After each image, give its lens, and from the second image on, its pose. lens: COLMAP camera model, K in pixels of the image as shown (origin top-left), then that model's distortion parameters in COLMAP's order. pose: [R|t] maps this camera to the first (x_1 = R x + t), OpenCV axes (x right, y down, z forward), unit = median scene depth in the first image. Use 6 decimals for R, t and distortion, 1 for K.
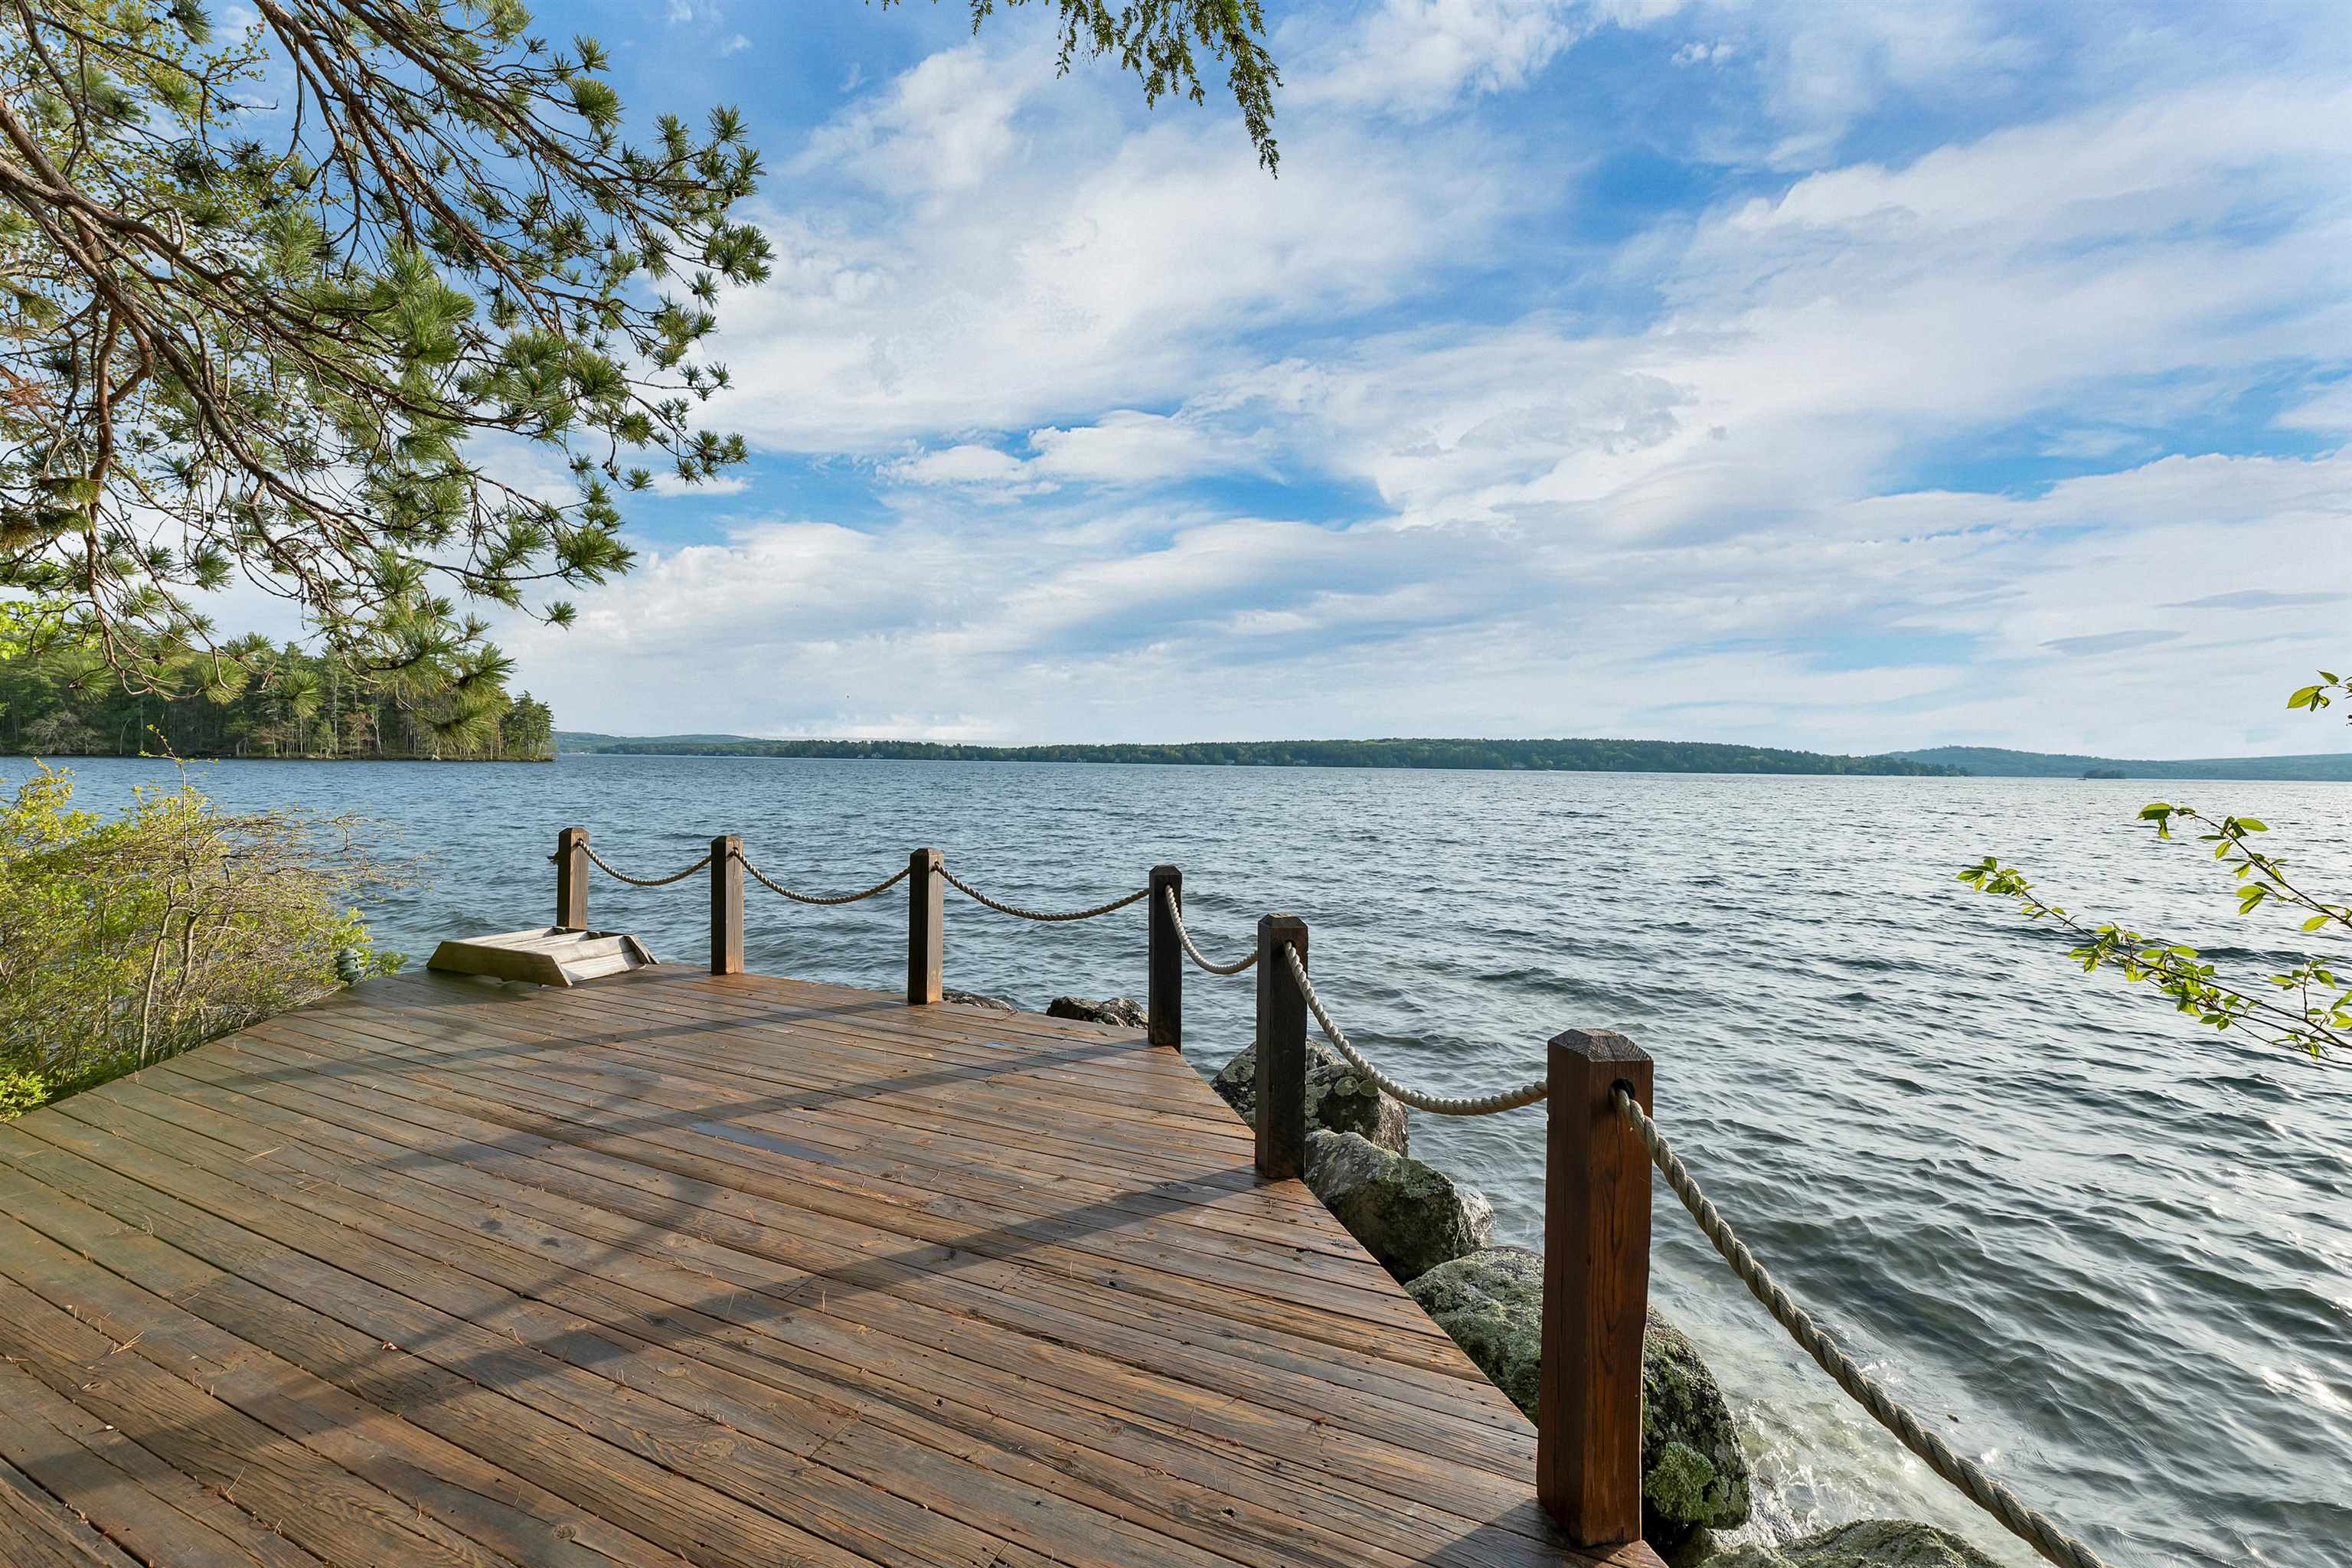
lens RADIAL K [[988.0, 0, 1163.4], [0, 988.0, 769.4], [0, 0, 1]] dist [0.005672, -0.001103]
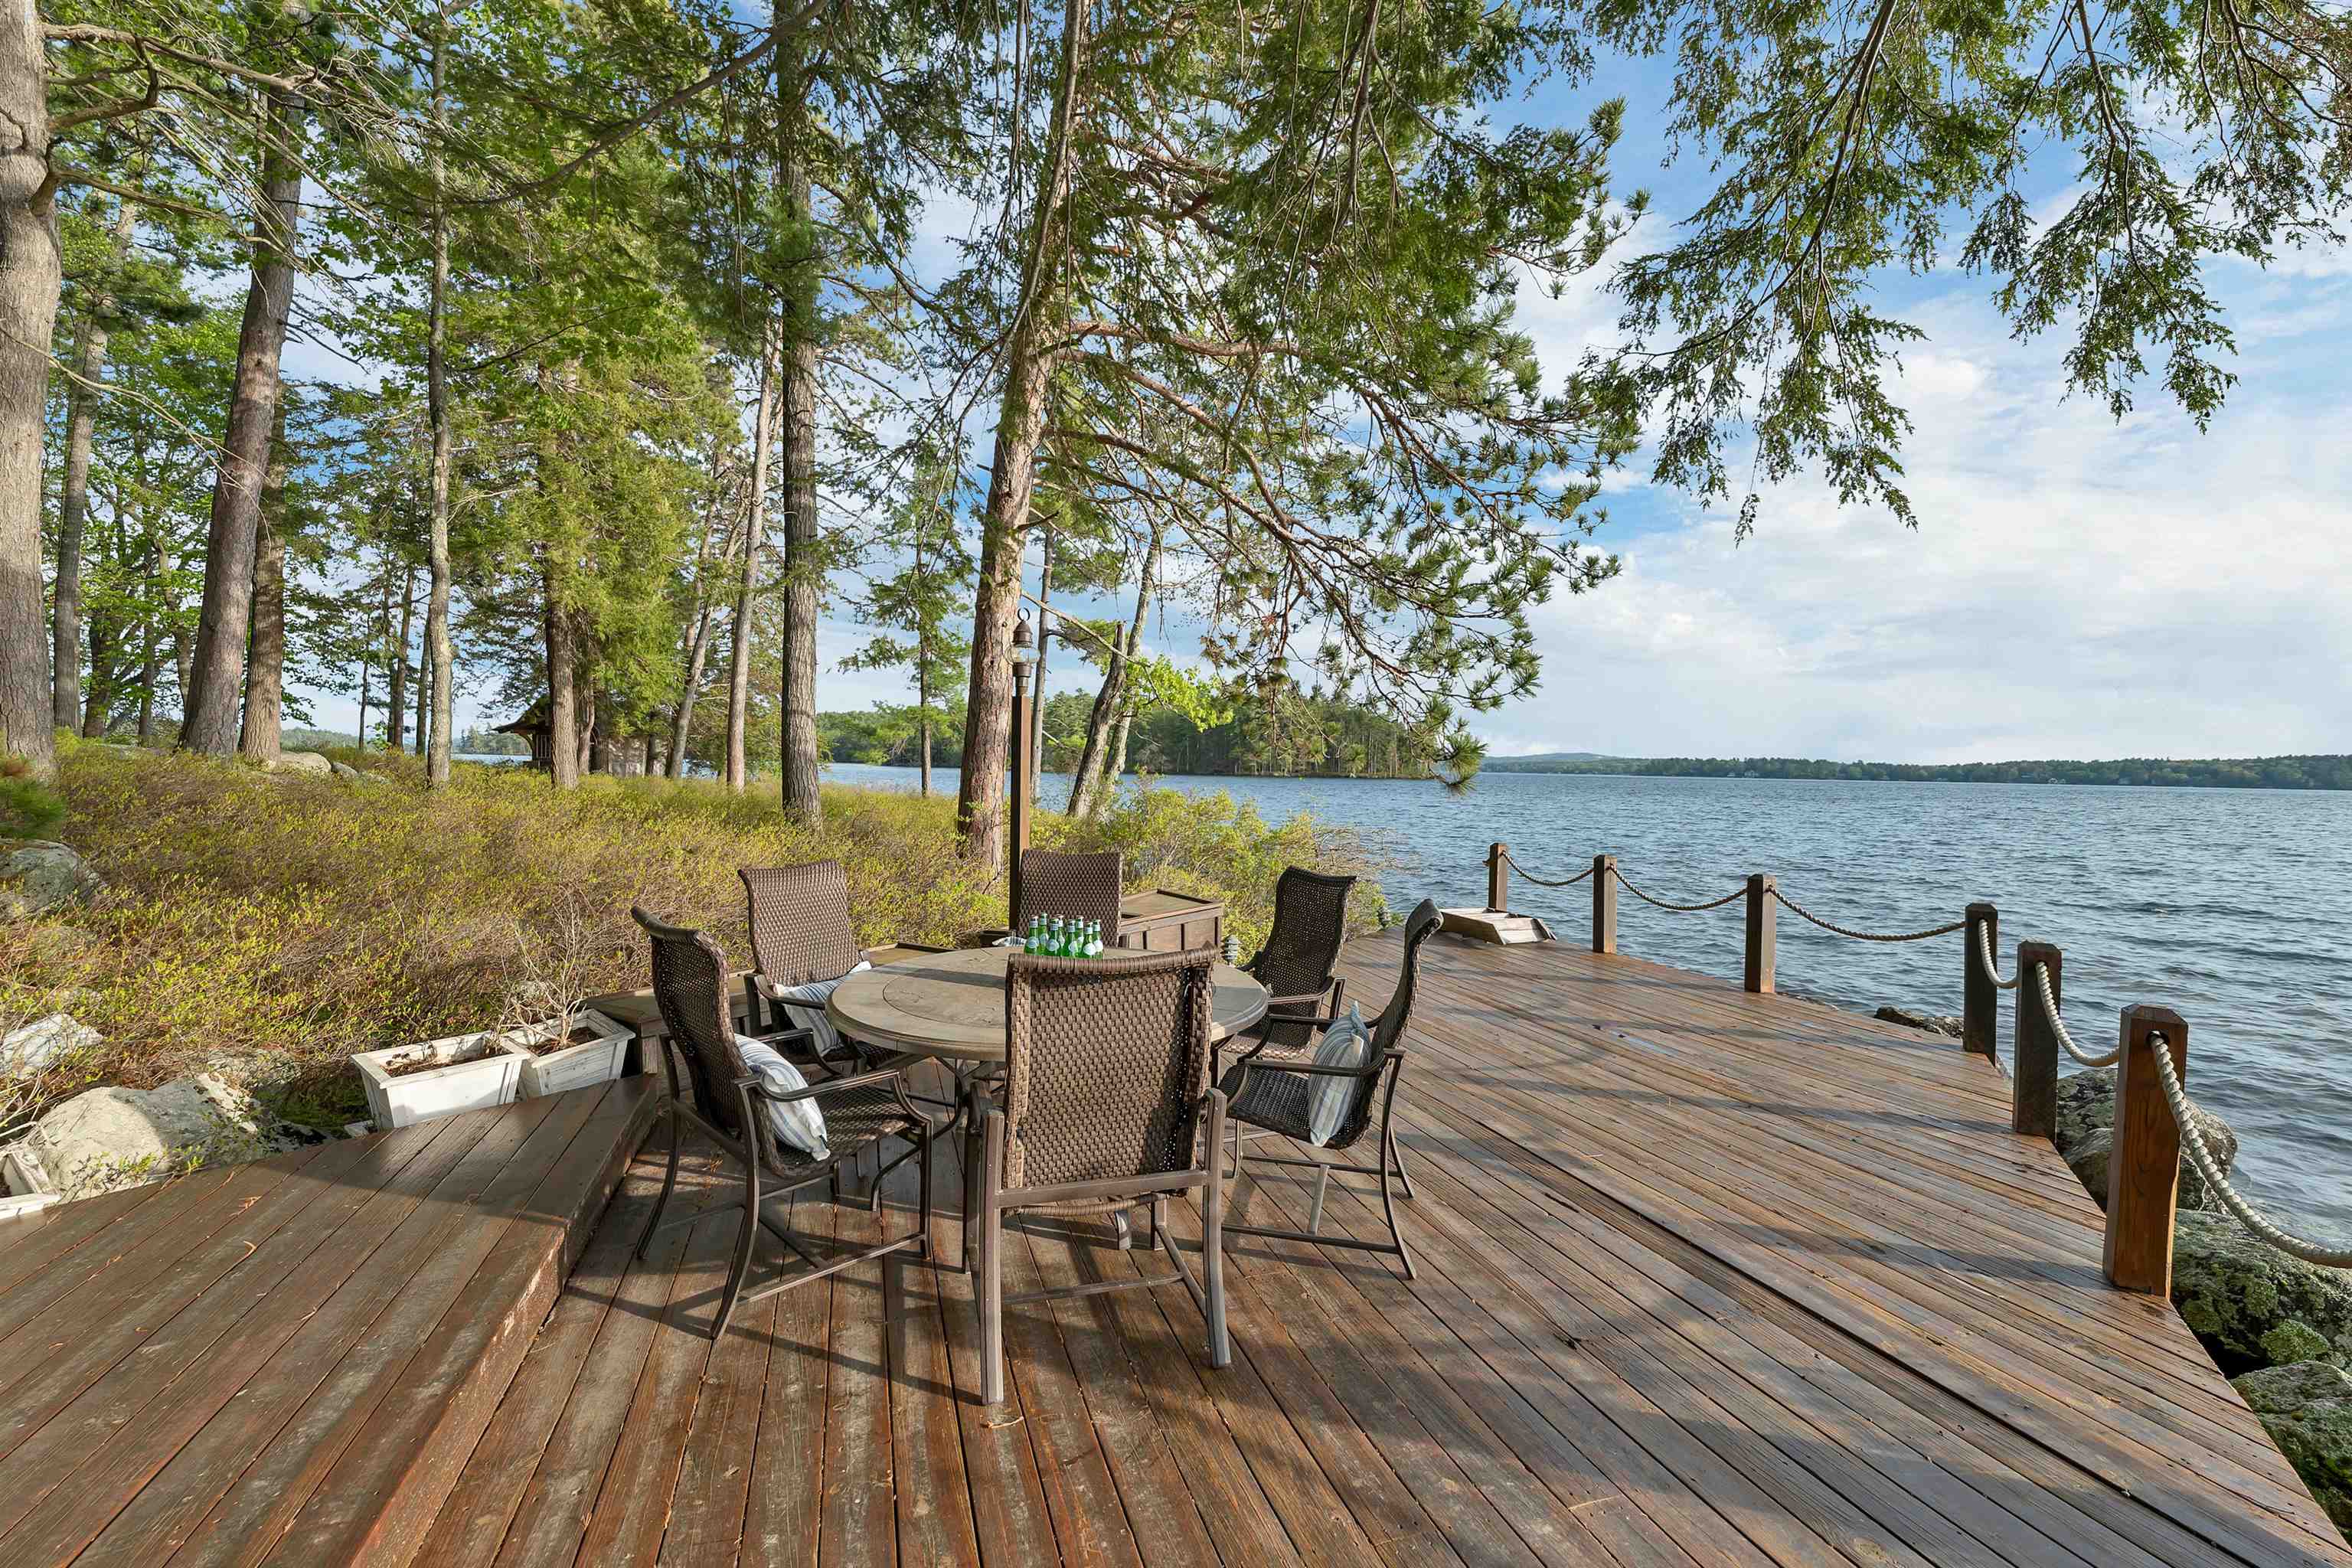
lens RADIAL K [[988.0, 0, 1157.7], [0, 988.0, 778.9], [0, 0, 1]] dist [0.005672, -0.001103]
pose [[0.679728, 0.006457, -0.733436, 0.162724], [-0.011959, 0.999926, -0.002280, -0.031418], [0.733367, 0.010321, 0.679755, -0.438955]]
